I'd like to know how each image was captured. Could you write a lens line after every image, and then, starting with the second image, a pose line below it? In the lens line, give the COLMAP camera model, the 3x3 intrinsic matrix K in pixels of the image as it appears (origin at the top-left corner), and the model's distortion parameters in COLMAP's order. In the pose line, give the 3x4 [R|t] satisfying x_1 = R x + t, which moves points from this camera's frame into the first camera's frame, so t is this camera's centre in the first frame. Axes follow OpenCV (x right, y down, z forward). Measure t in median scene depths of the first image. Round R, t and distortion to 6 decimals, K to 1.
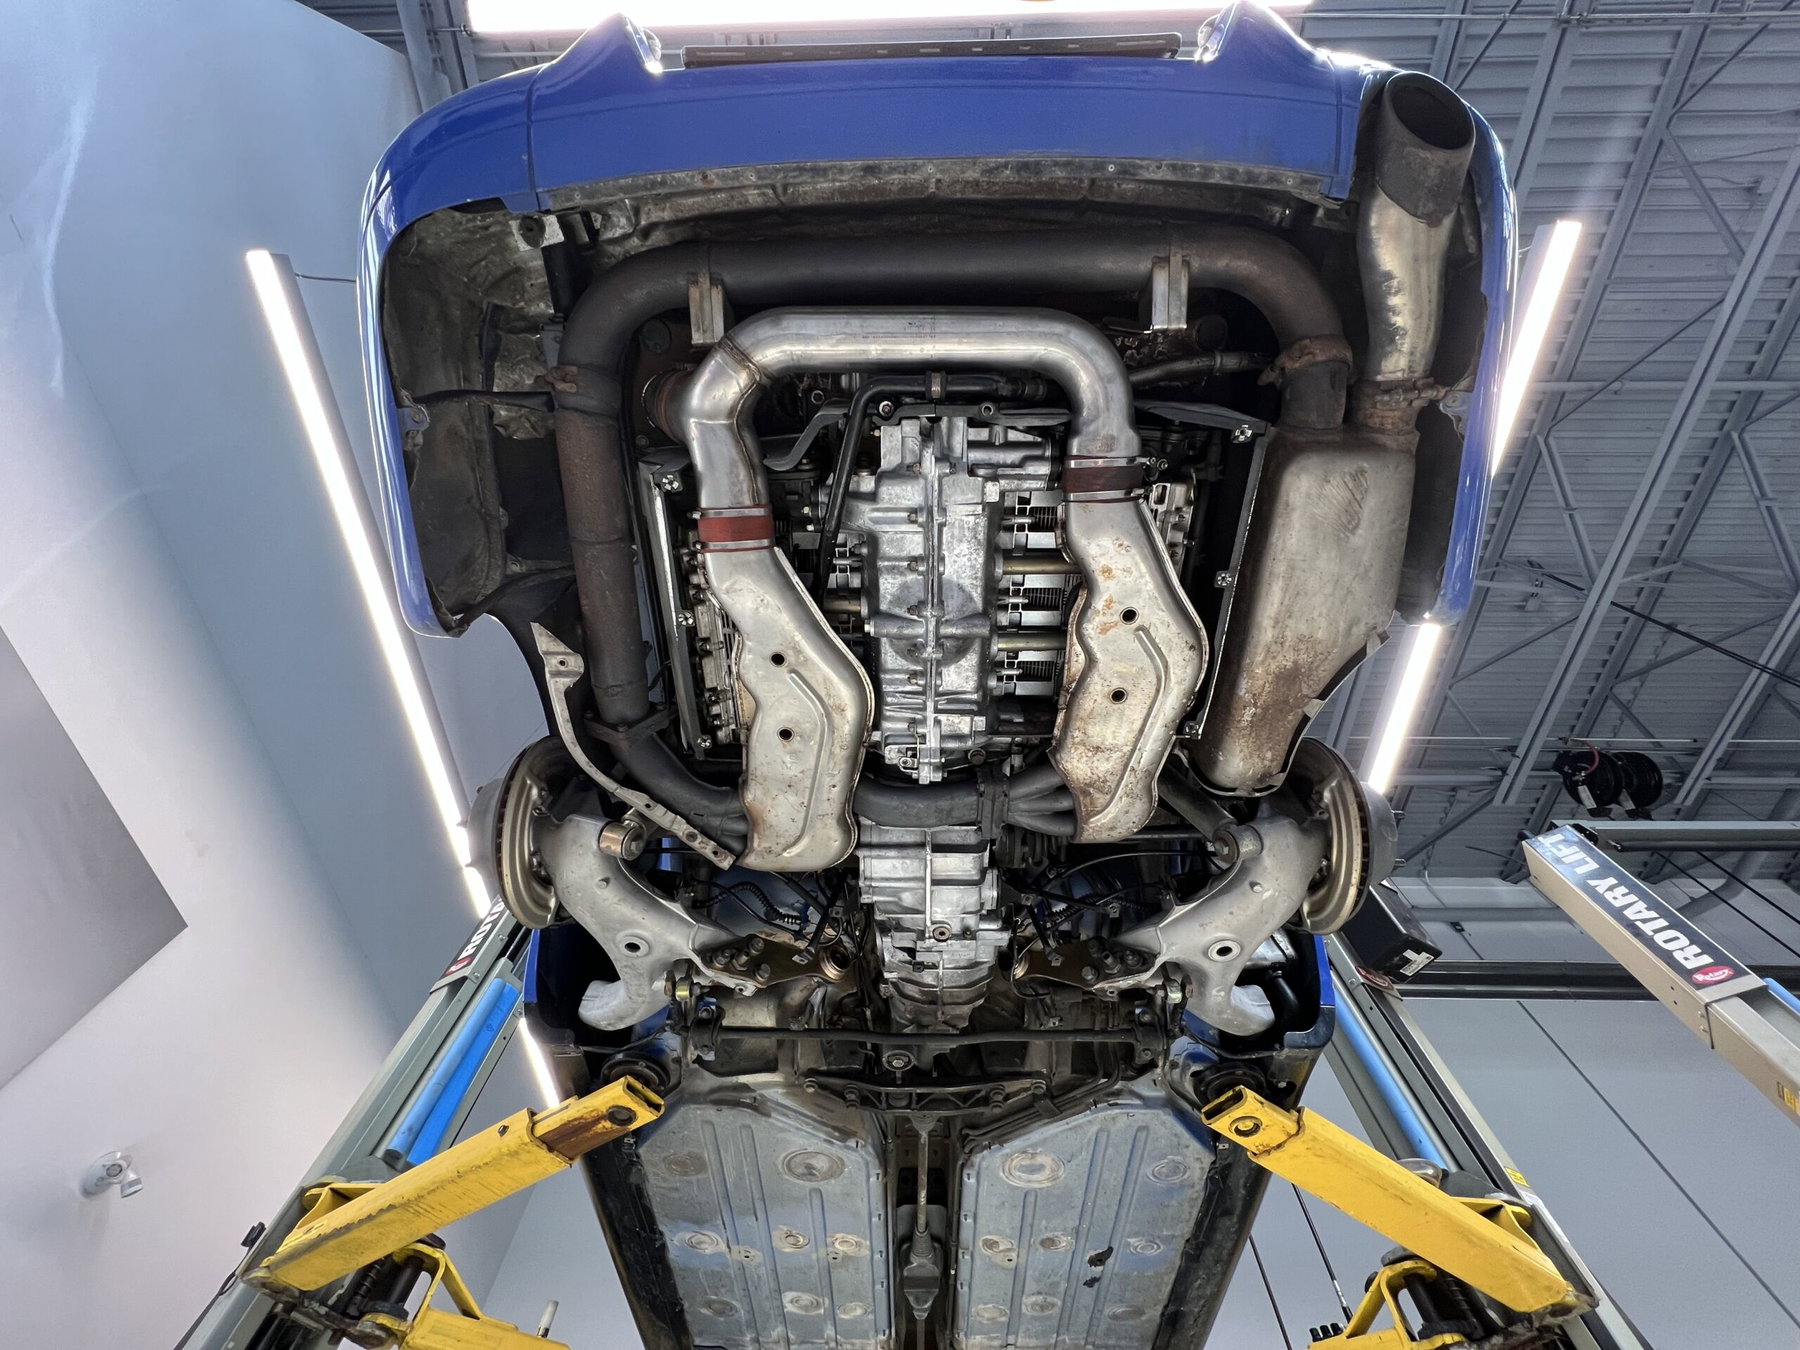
lens RADIAL K [[720.4, 0, 900.0], [0, 720.4, 675.0], [0, 0, 1]] dist [-0.001005, -0.000132]
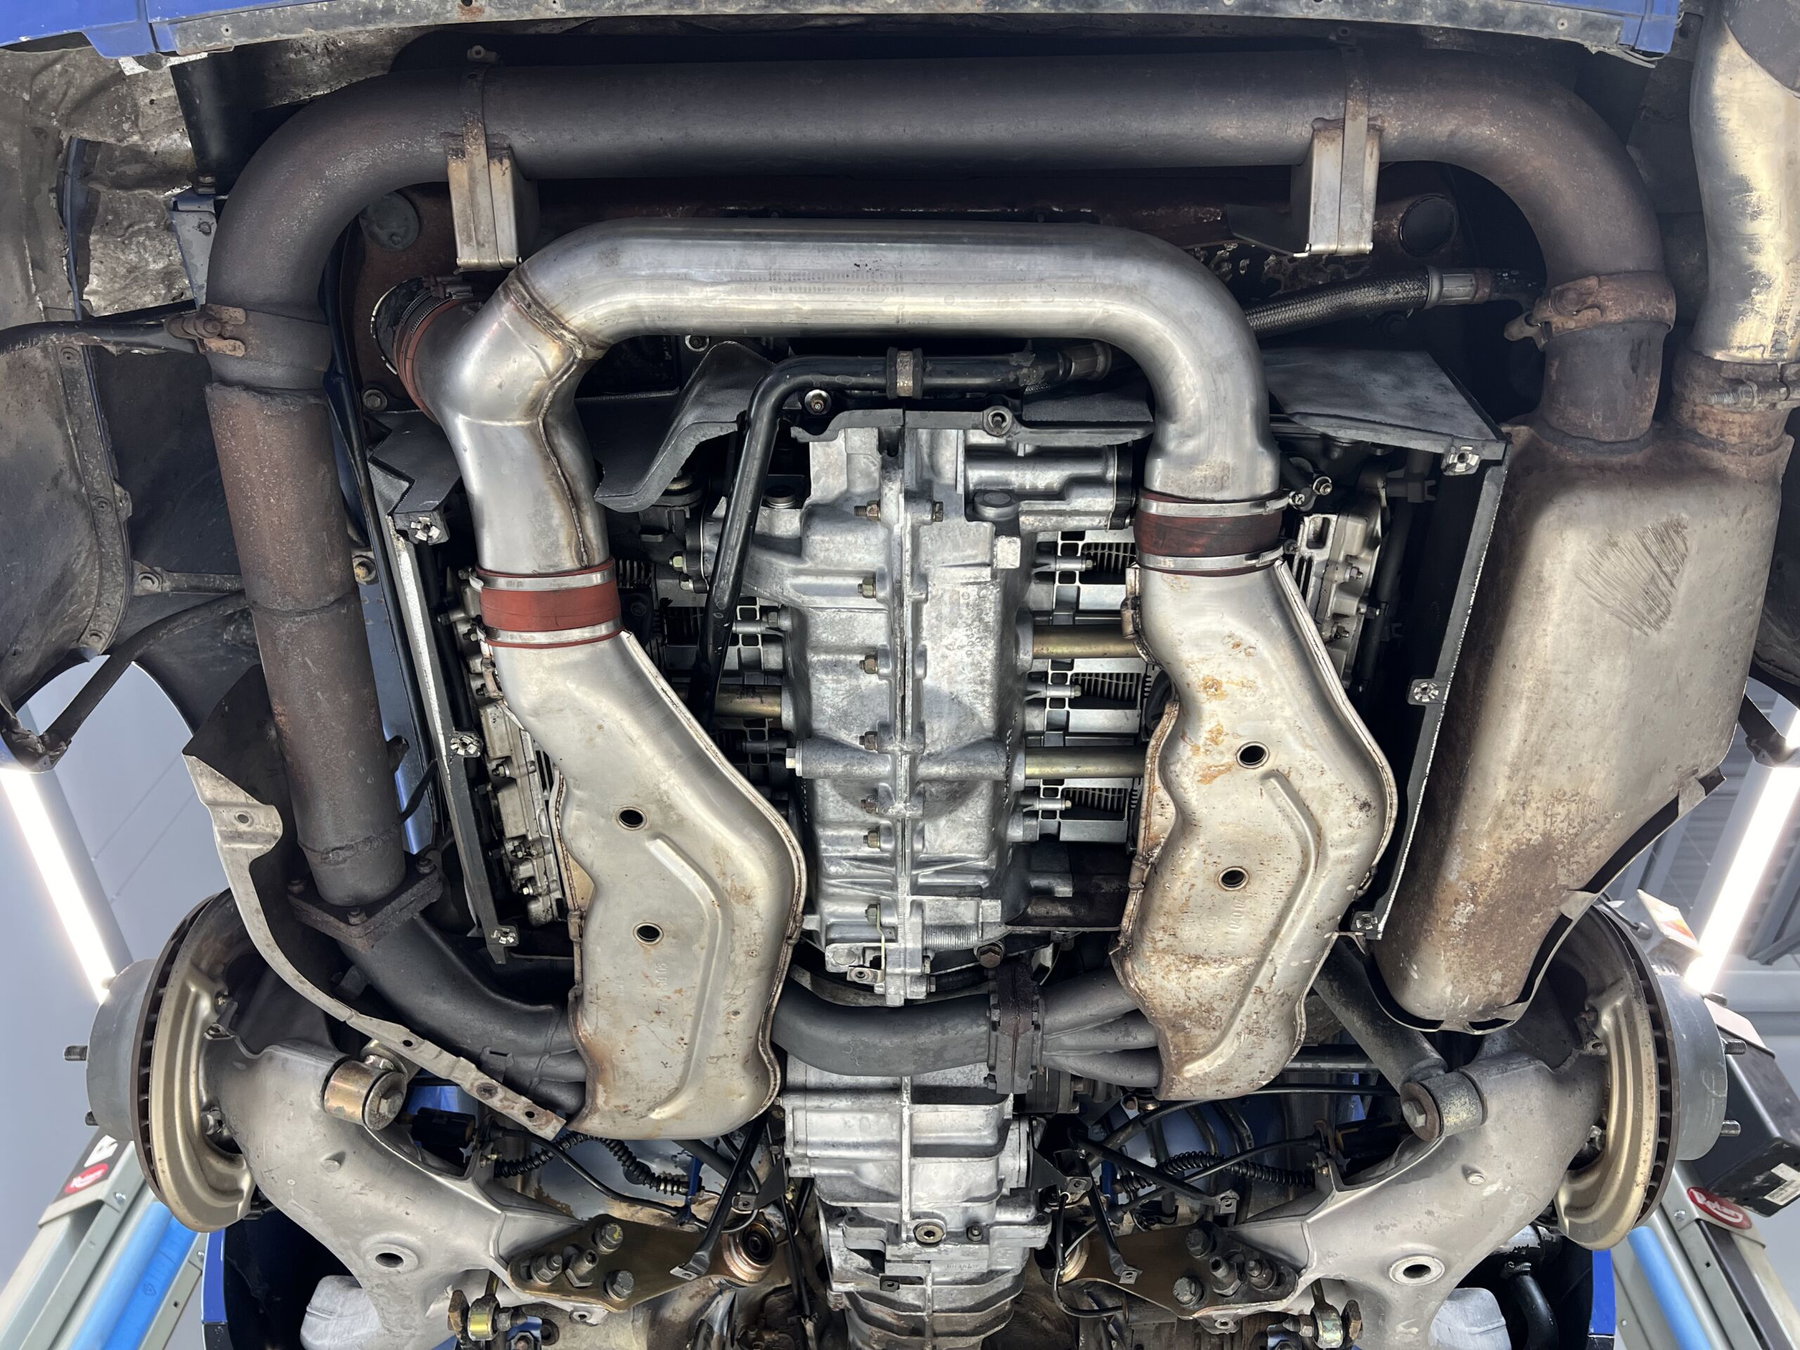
lens RADIAL K [[1354.6, 0, 916.8], [0, 1354.6, 672.9], [0, 0, 1]] dist [0.055003, -0.062960]
pose [[0.999949, 0.005907, 0.008234, 0.042828], [-0.006735, 0.994508, 0.104441, -0.236331], [-0.007572, -0.104491, 0.994497, -0.045423]]
